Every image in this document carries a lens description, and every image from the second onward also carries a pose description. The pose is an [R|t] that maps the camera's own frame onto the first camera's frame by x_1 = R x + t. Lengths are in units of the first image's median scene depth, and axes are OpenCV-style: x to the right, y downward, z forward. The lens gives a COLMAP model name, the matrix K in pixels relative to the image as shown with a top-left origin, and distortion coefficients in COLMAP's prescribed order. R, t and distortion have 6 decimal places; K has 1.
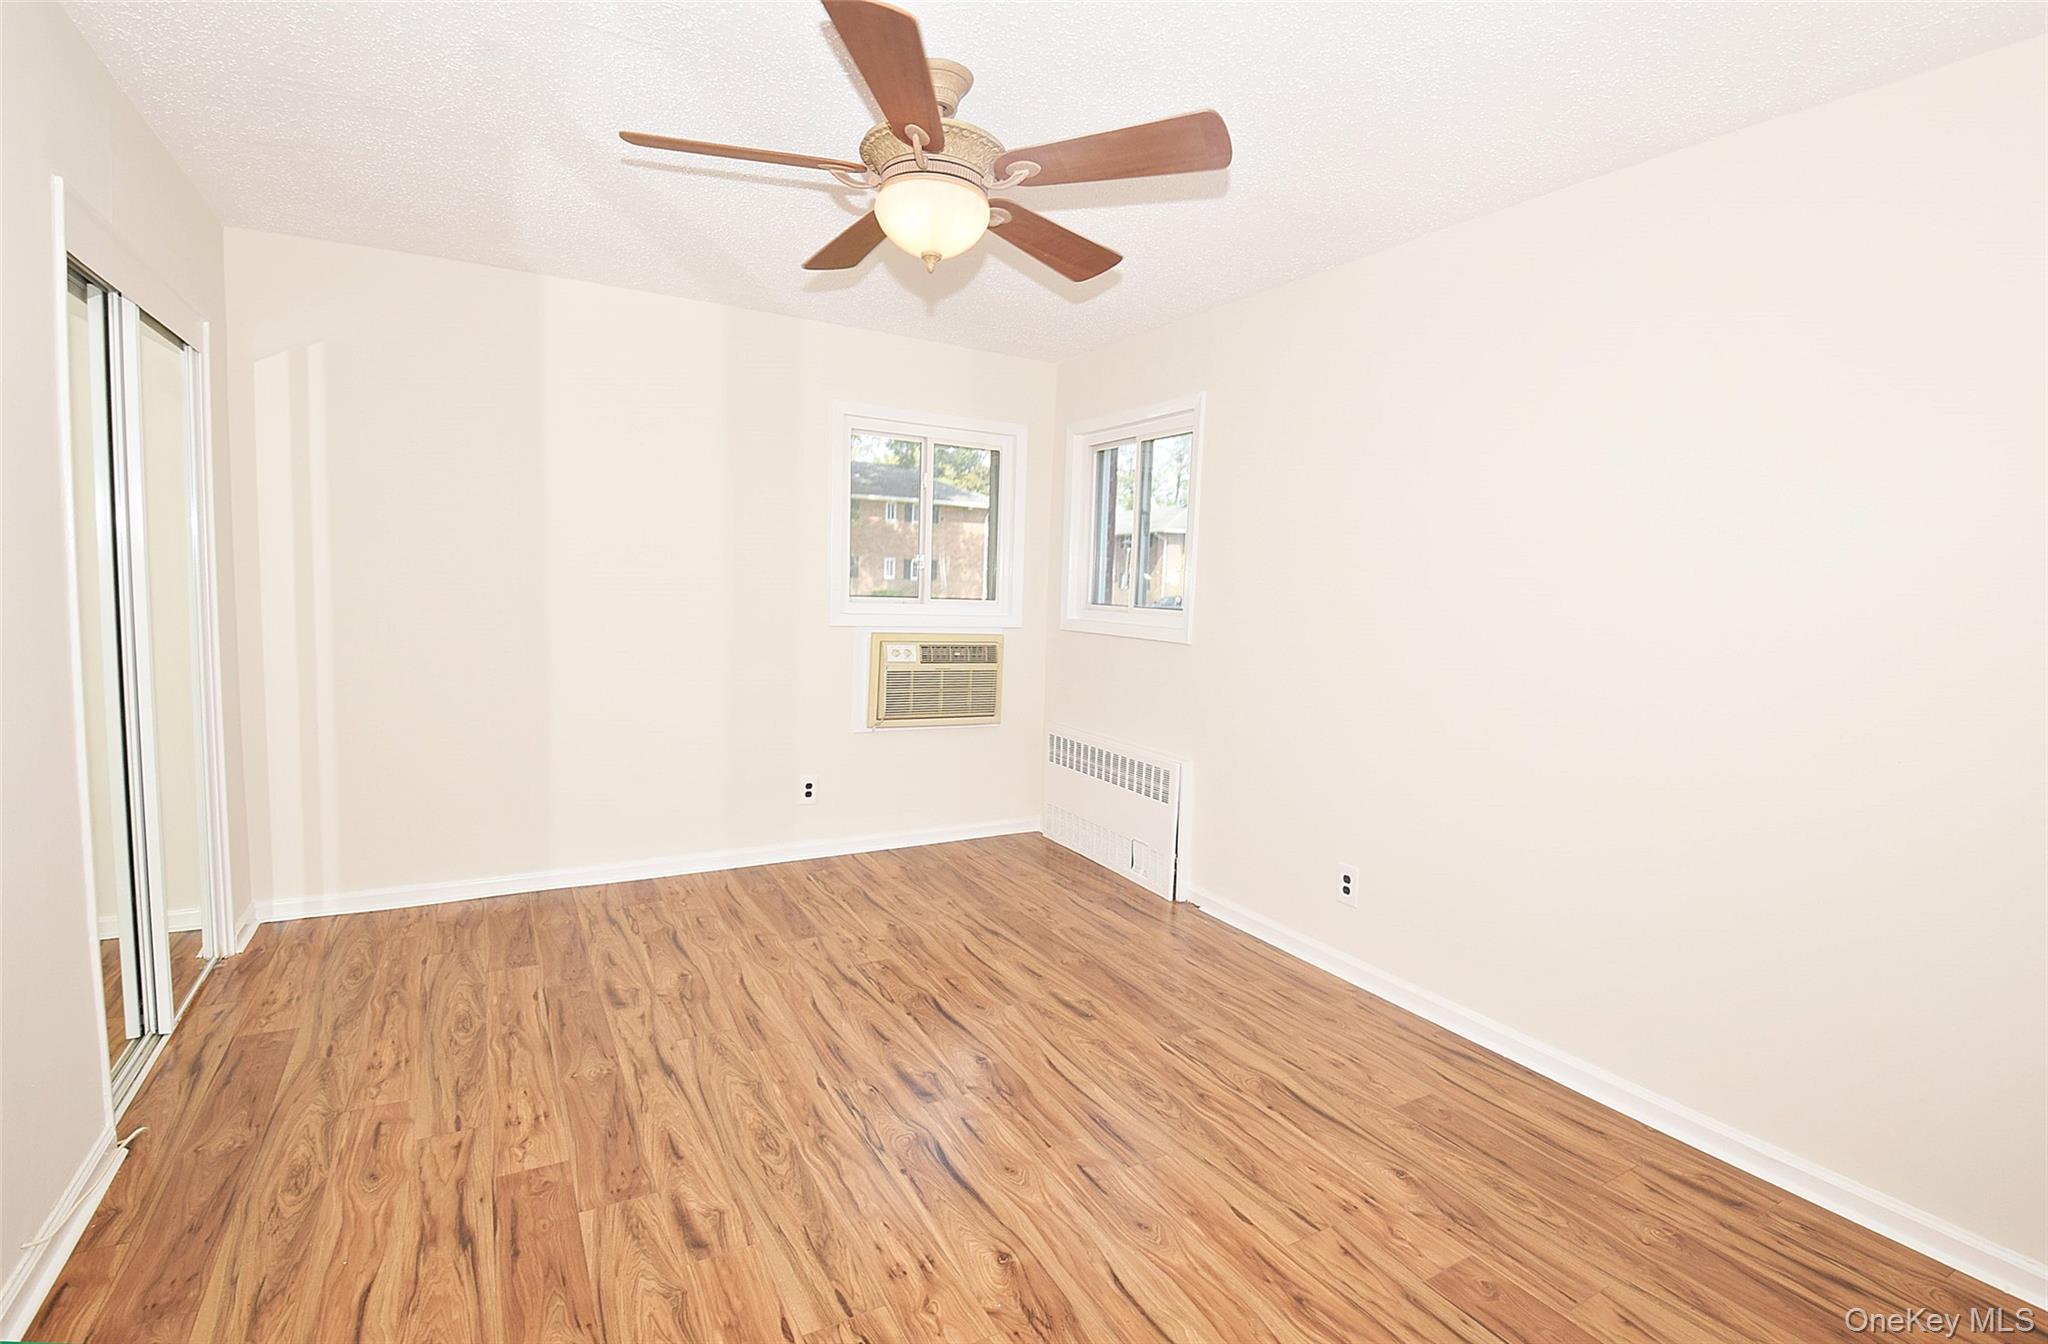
lens RADIAL K [[978.7, 0, 988.7], [0, 978.7, 652.8], [0, 0, 1]] dist [0.026450, -0.042259]
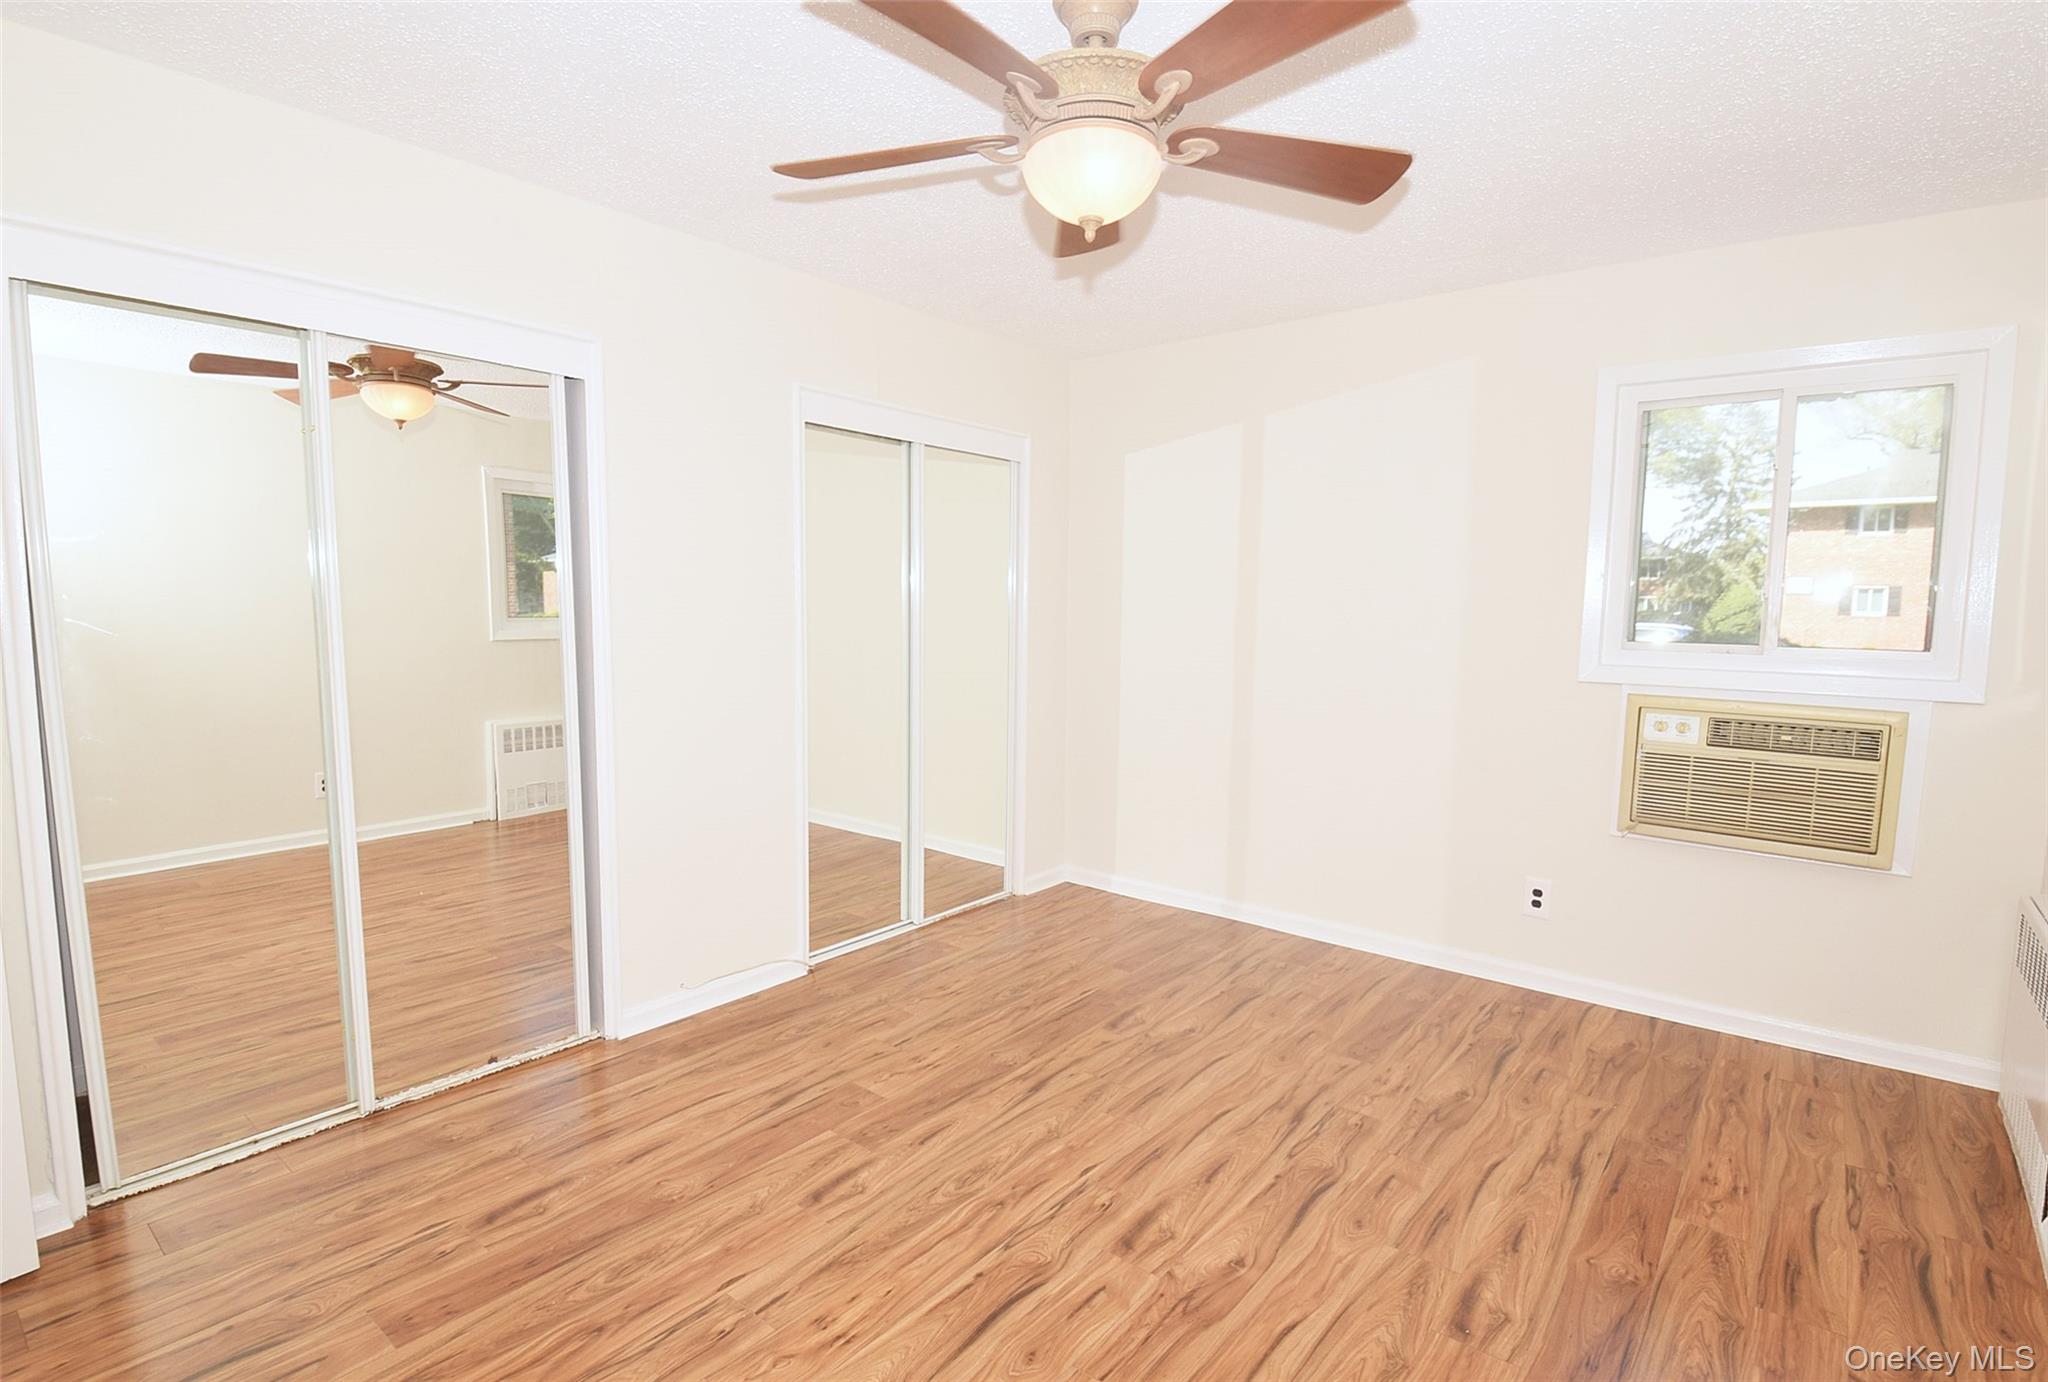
lens RADIAL K [[1002.1, 0, 1023.9], [0, 1002.1, 671.9], [0, 0, 1]] dist [0.021361, -0.027621]
pose [[0.366408, 0.038057, -0.929676, 0.515325], [-0.069499, 0.997491, 0.013442, -0.021433], [0.927855, 0.059686, 0.368134, 0.458359]]
